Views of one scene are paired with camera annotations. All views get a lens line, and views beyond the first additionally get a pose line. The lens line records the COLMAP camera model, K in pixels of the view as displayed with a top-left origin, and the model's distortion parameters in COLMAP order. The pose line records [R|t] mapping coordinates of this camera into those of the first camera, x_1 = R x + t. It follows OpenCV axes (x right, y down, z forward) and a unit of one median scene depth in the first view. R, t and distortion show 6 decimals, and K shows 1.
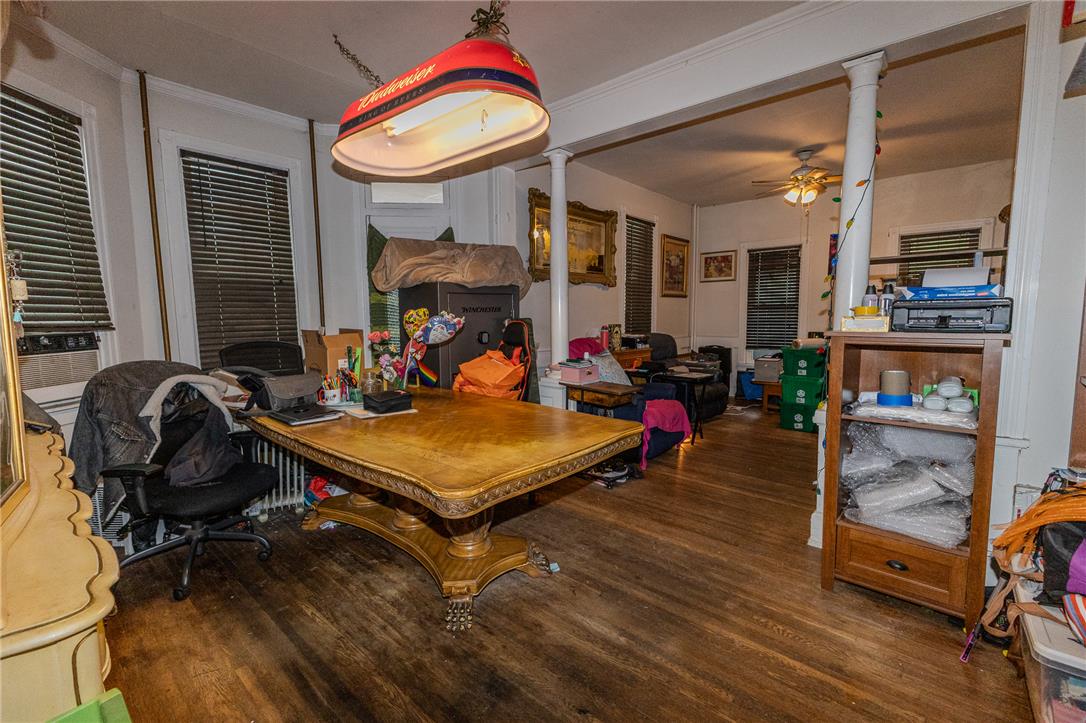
lens RADIAL K [[477.9, 0, 543.3], [0, 477.9, 360.8], [0, 0, 1]] dist [0.000949, 0.000080]
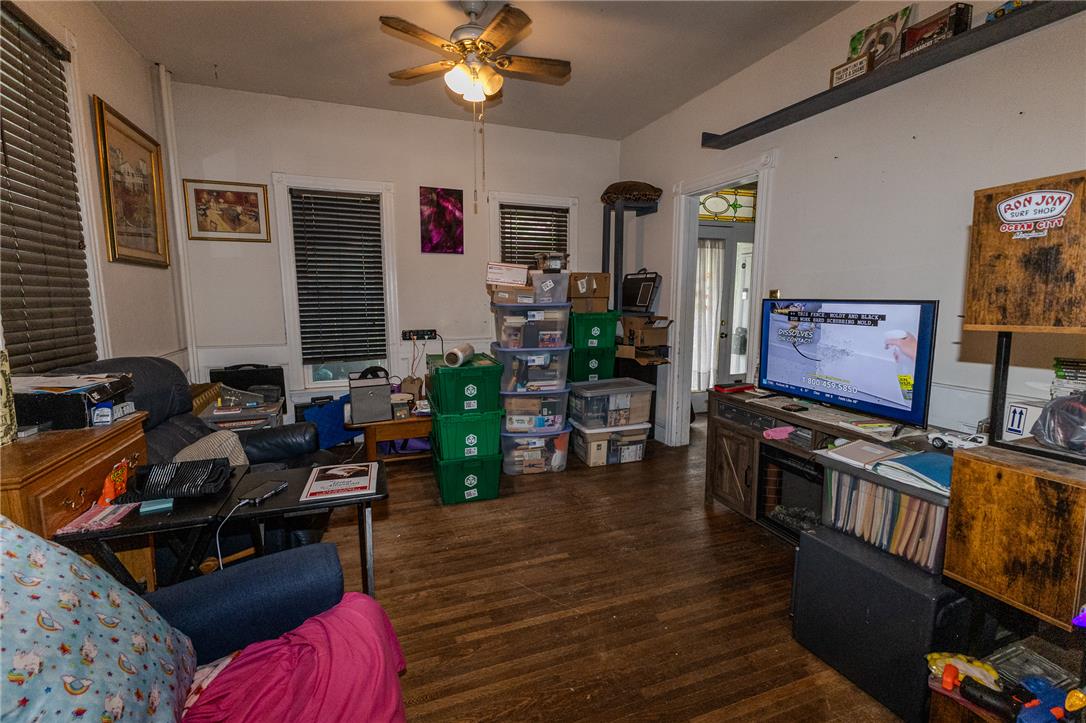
lens RADIAL K [[477.9, 0, 548.4], [0, 477.9, 358.4], [0, 0, 1]] dist [0.000949, 0.000080]
pose [[0.460959, -0.105778, 0.881095, 0.053797], [0.081201, 0.993733, 0.076819, -0.052386], [-0.883699, 0.036135, 0.466660, 0.476051]]
